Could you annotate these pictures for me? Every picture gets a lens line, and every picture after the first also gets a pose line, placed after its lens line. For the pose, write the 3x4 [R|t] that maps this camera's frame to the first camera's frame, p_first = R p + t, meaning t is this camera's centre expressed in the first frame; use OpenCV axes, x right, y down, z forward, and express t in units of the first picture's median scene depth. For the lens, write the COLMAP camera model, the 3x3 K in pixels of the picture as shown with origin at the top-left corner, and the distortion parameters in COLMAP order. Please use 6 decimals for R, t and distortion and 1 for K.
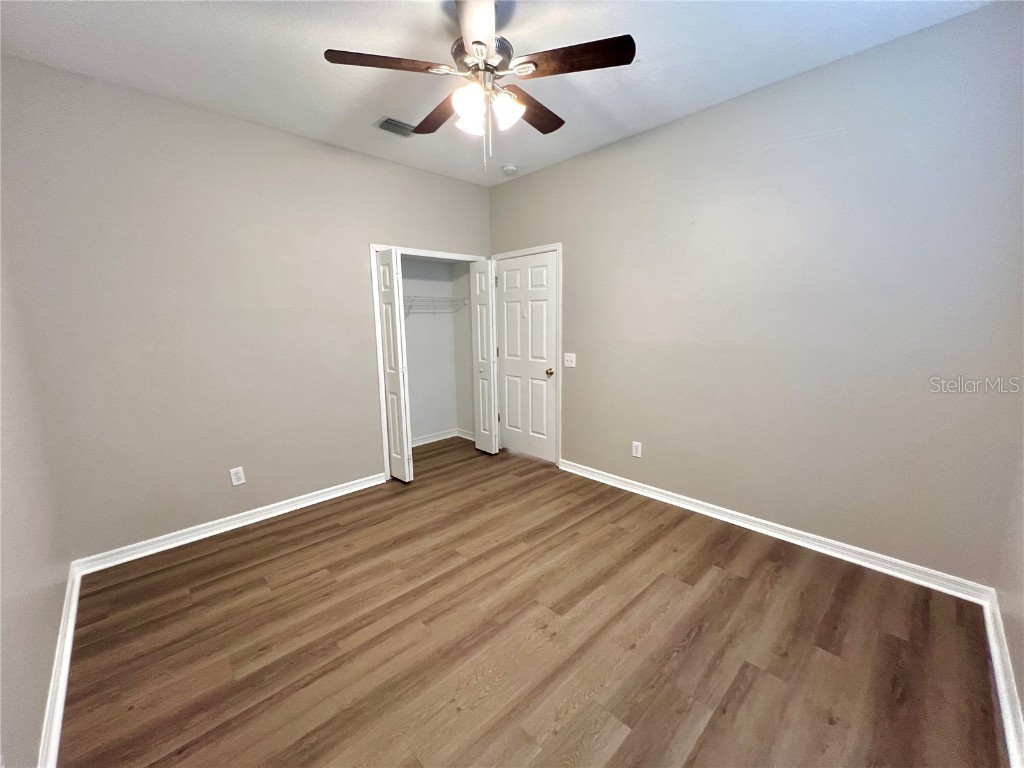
lens RADIAL K [[408.8, 0, 512.8], [0, 408.8, 384.0], [0, 0, 1]] dist [-0.001447, -0.000032]
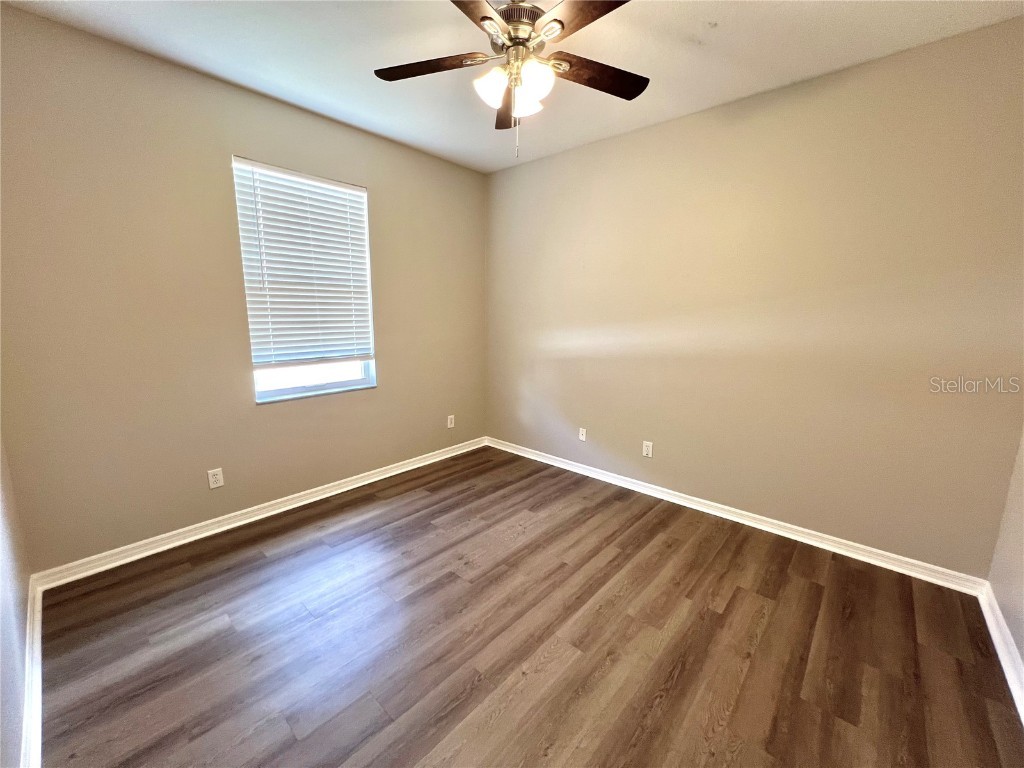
lens RADIAL K [[408.8, 0, 510.7], [0, 408.8, 384.7], [0, 0, 1]] dist [-0.001447, -0.000032]
pose [[-0.997291, 0.020641, -0.070602, 0.019565], [-0.003958, 0.943373, 0.331710, -0.293907], [0.073451, 0.331091, -0.940736, 1.812853]]
